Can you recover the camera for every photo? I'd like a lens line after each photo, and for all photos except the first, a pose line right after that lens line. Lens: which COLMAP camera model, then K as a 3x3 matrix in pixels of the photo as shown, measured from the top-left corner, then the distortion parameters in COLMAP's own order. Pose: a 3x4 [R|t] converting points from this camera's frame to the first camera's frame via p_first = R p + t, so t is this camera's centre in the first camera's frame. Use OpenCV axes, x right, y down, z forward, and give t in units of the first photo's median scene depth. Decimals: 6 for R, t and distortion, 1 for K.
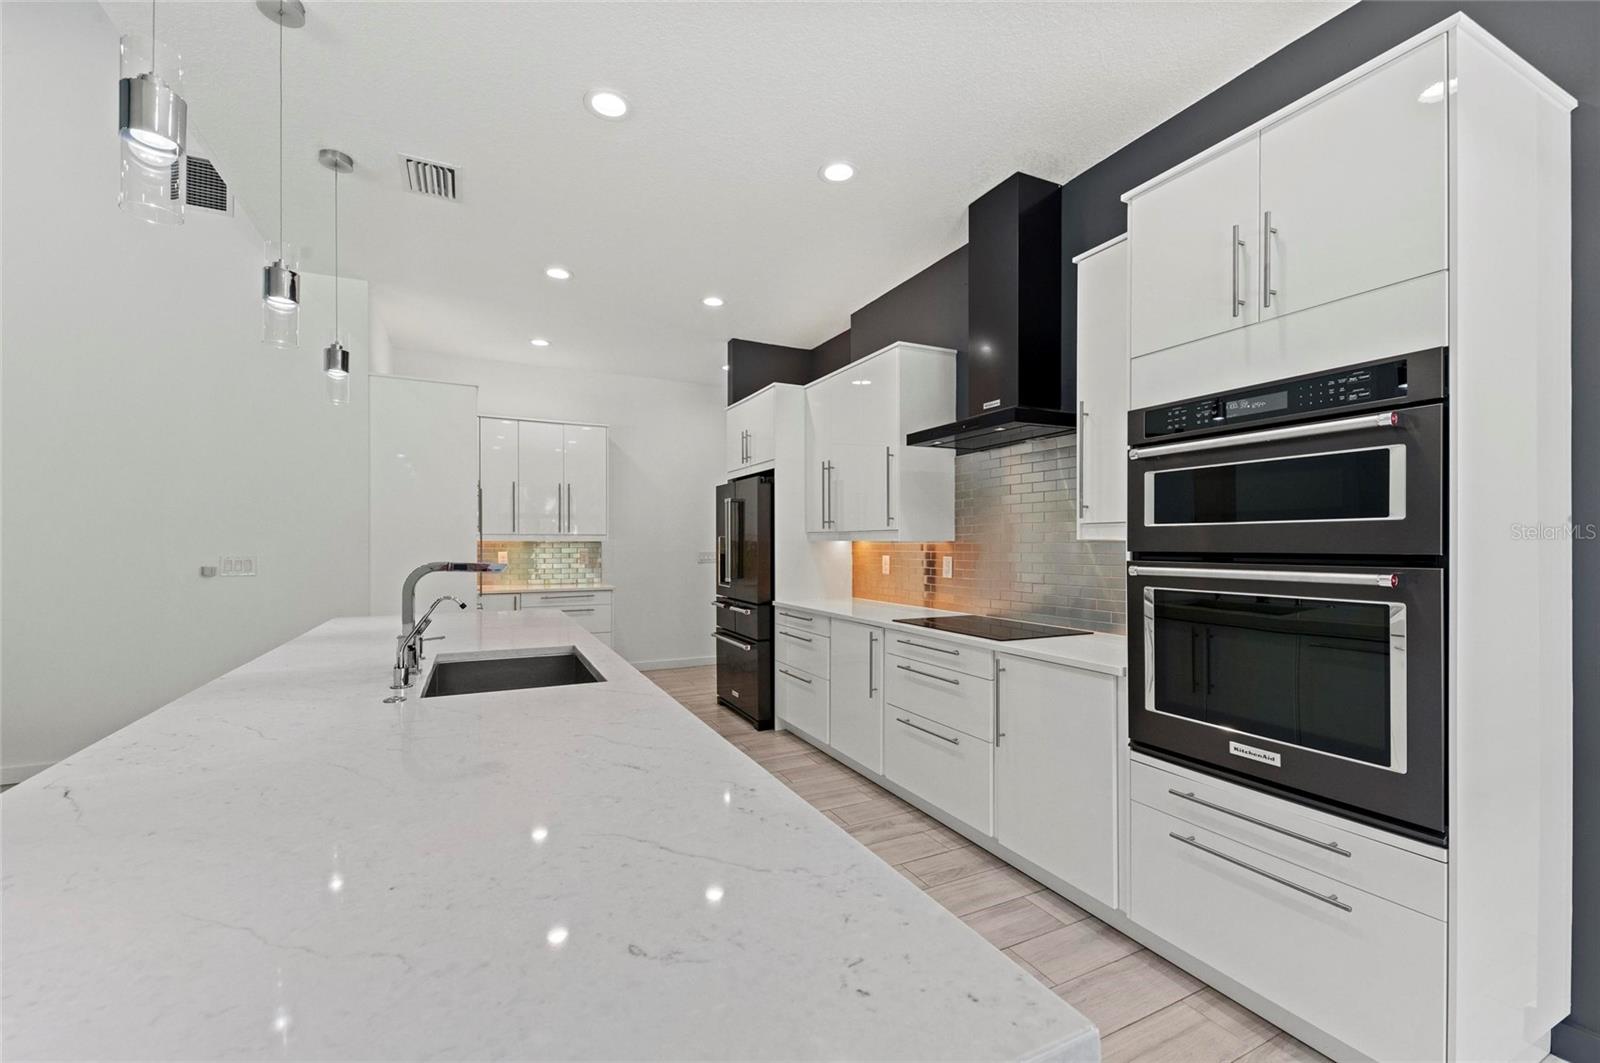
lens RADIAL K [[663.8, 0, 805.8], [0, 663.8, 541.1], [0, 0, 1]] dist [0.015156, -0.000009]
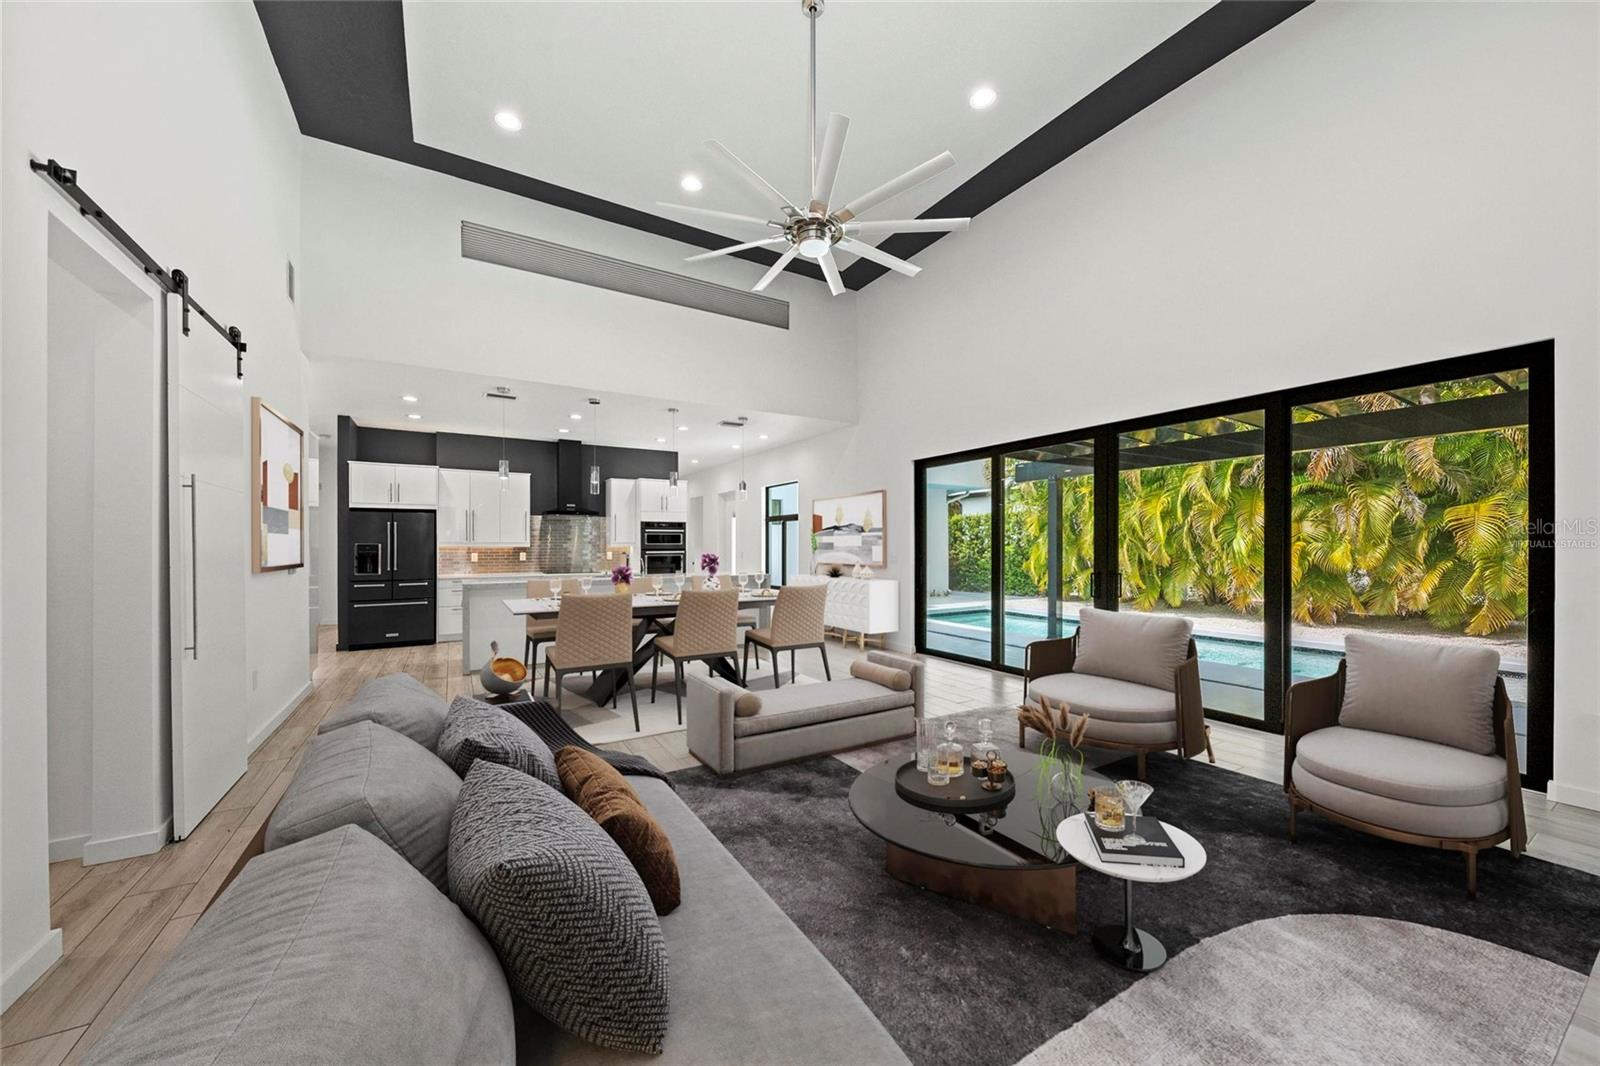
lens RADIAL K [[575.8, 0, 800.2], [0, 575.8, 547.5], [0, 0, 1]] dist [0.015437, -0.007743]
pose [[-0.089117, -0.009516, 0.995976, -3.268080], [-0.001848, 0.999954, 0.009389, -0.030859], [-0.996019, -0.001003, -0.089131, 0.141166]]
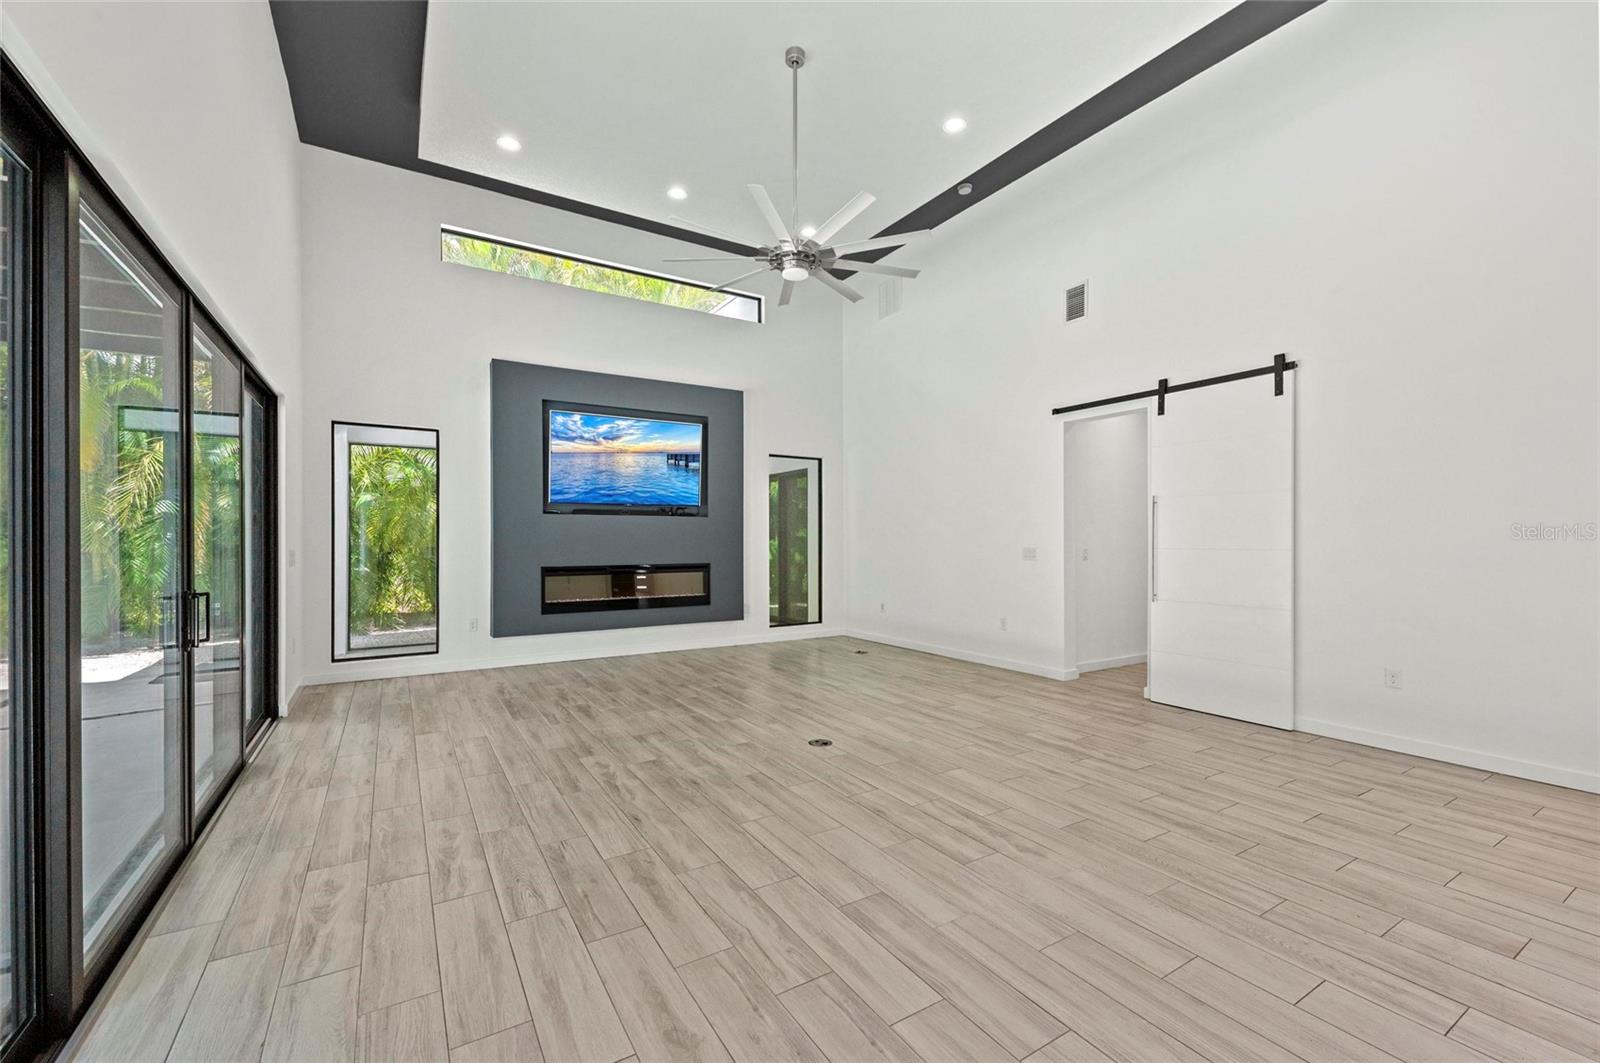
lens RADIAL K [[663.8, 0, 805.8], [0, 663.8, 541.1], [0, 0, 1]] dist [0.015156, -0.000009]
pose [[0.095108, -0.006120, -0.995448, -0.245200], [0.008773, 0.999947, -0.005309, -0.001993], [0.995428, -0.008229, 0.095157, -0.166112]]
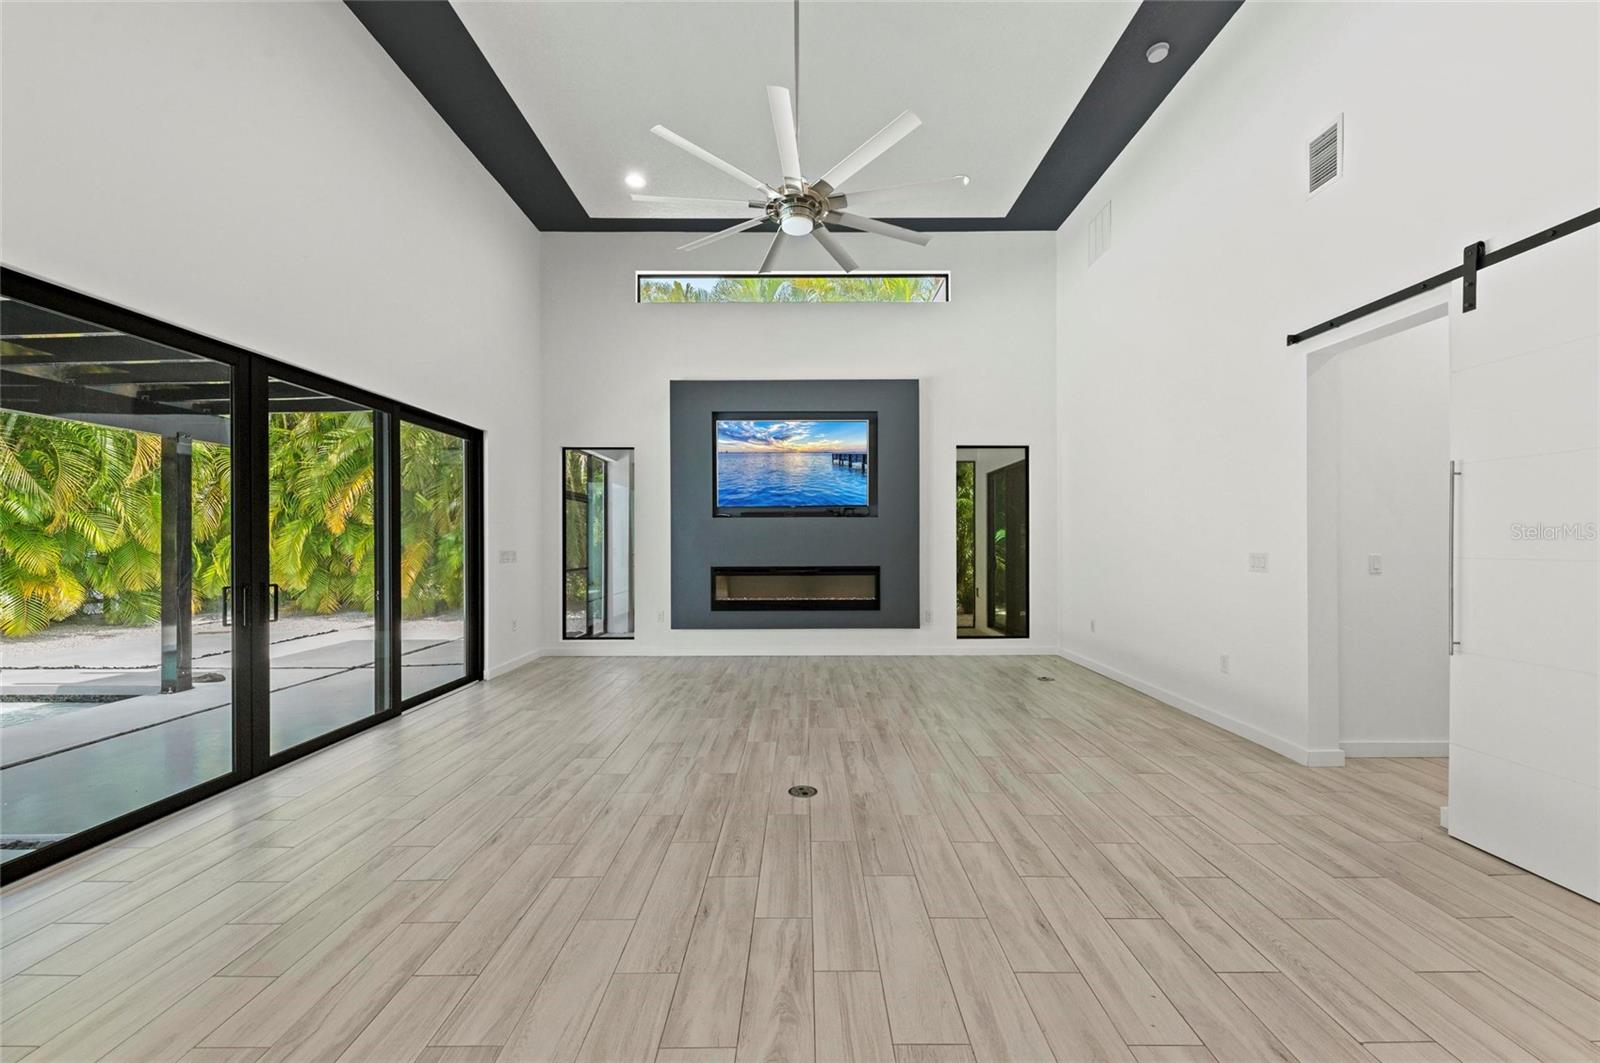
lens RADIAL K [[622.7, 0, 804.2], [0, 622.7, 539.5], [0, 0, 1]] dist [0.014735, -0.003743]
pose [[-0.443438, -0.009260, -0.896257, -0.752822], [0.004729, 0.999909, -0.012671, -0.003061], [0.896293, -0.009857, -0.443354, 0.586269]]
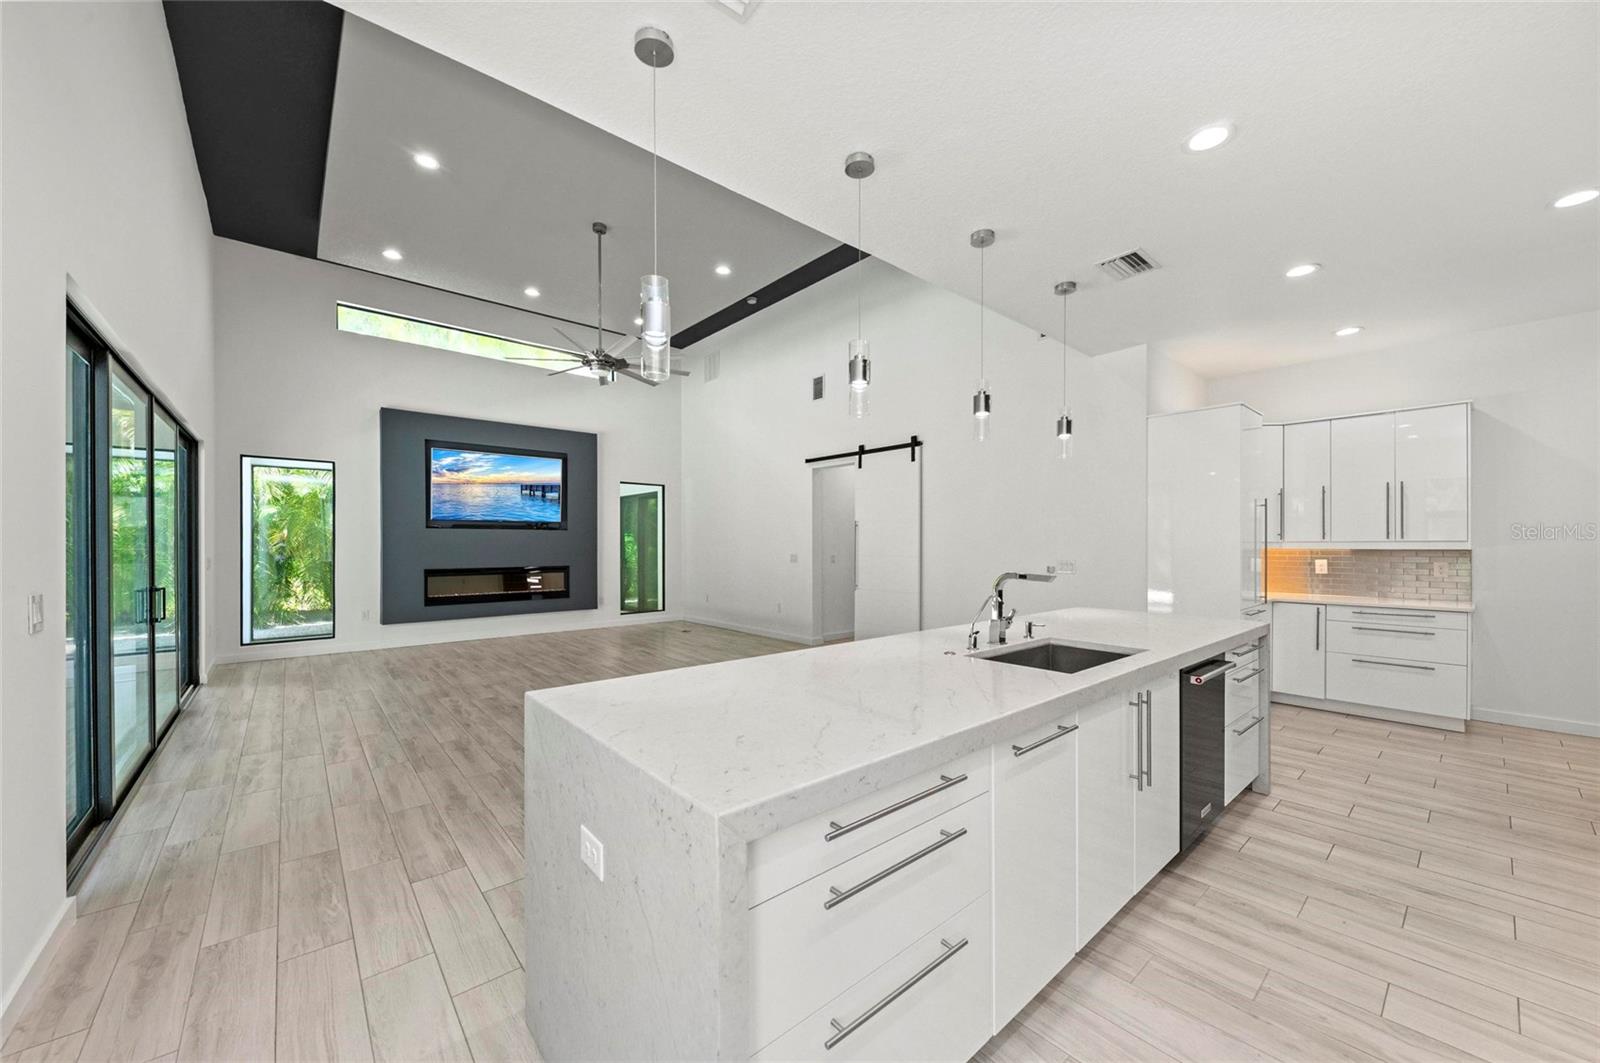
lens RADIAL K [[590.4, 0, 805.0], [0, 590.4, 545.7], [0, 0, 1]] dist [0.021076, -0.008376]
pose [[0.250282, -0.003946, -0.968165, 0.458832], [0.008484, 0.999962, -0.001882, -0.022100], [0.968136, -0.007743, 0.250306, 0.164569]]
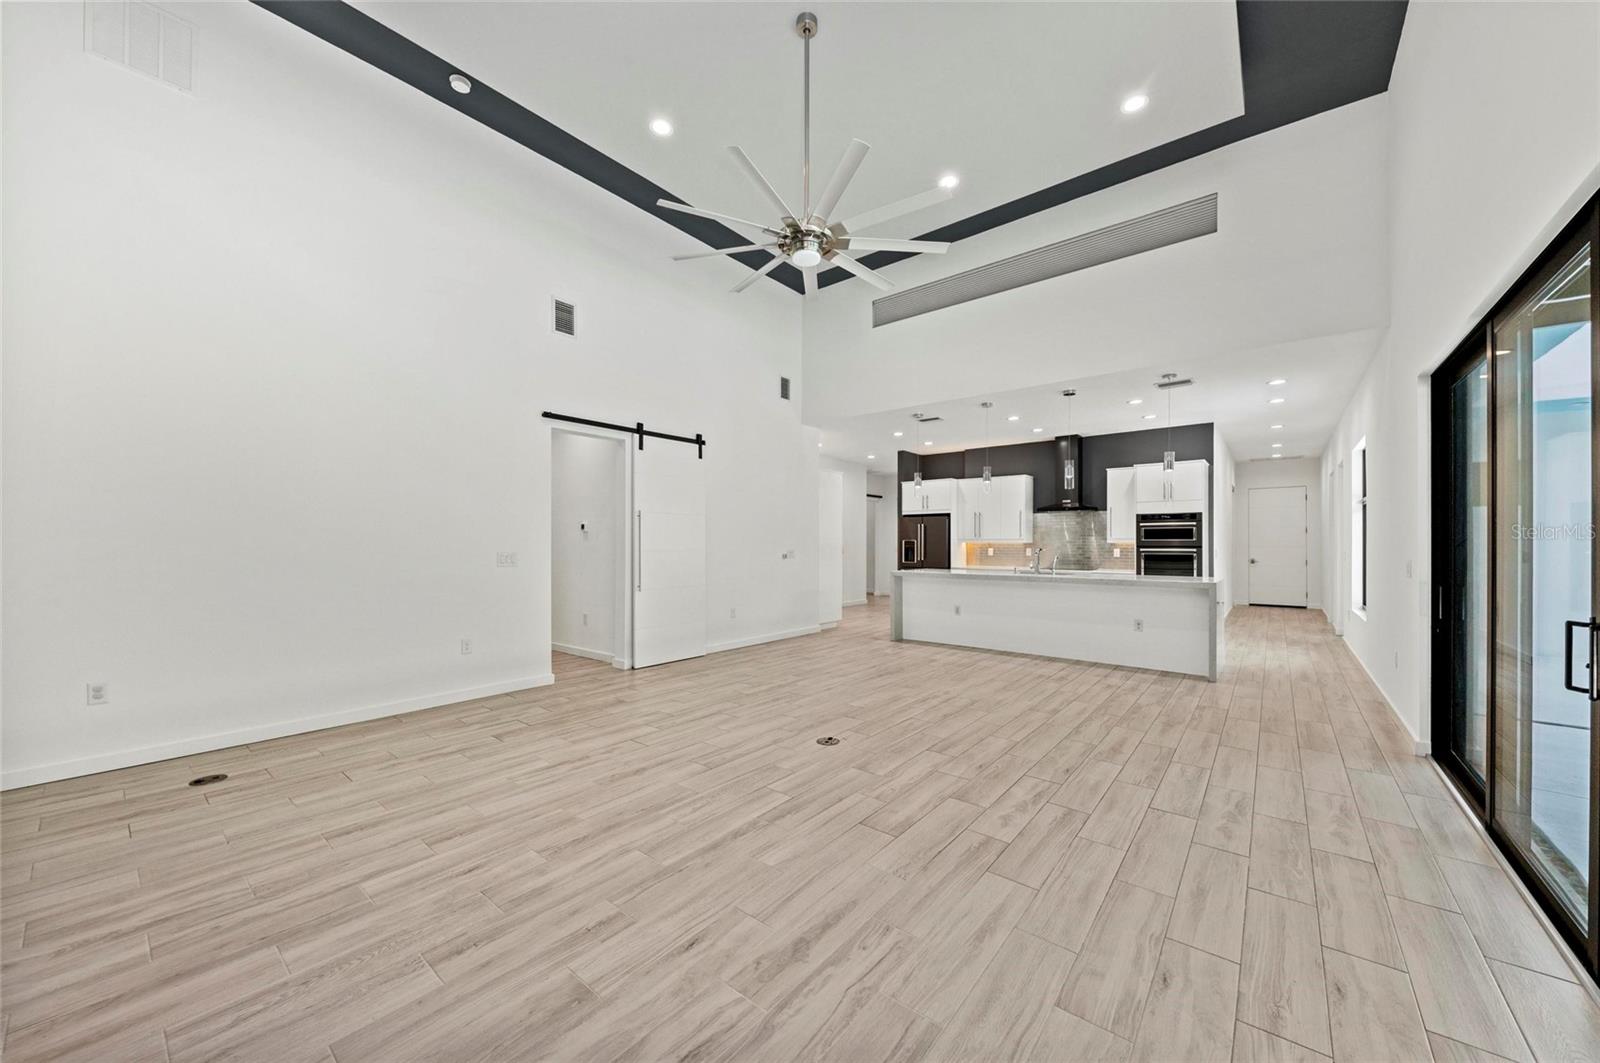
lens RADIAL K [[575.8, 0, 800.2], [0, 575.8, 546.0], [0, 0, 1]] dist [0.015437, -0.007743]
pose [[0.910705, -0.007288, 0.412994, -2.552807], [0.002204, 0.999916, 0.012785, -0.030076], [-0.413052, -0.010733, 0.910644, -1.287349]]
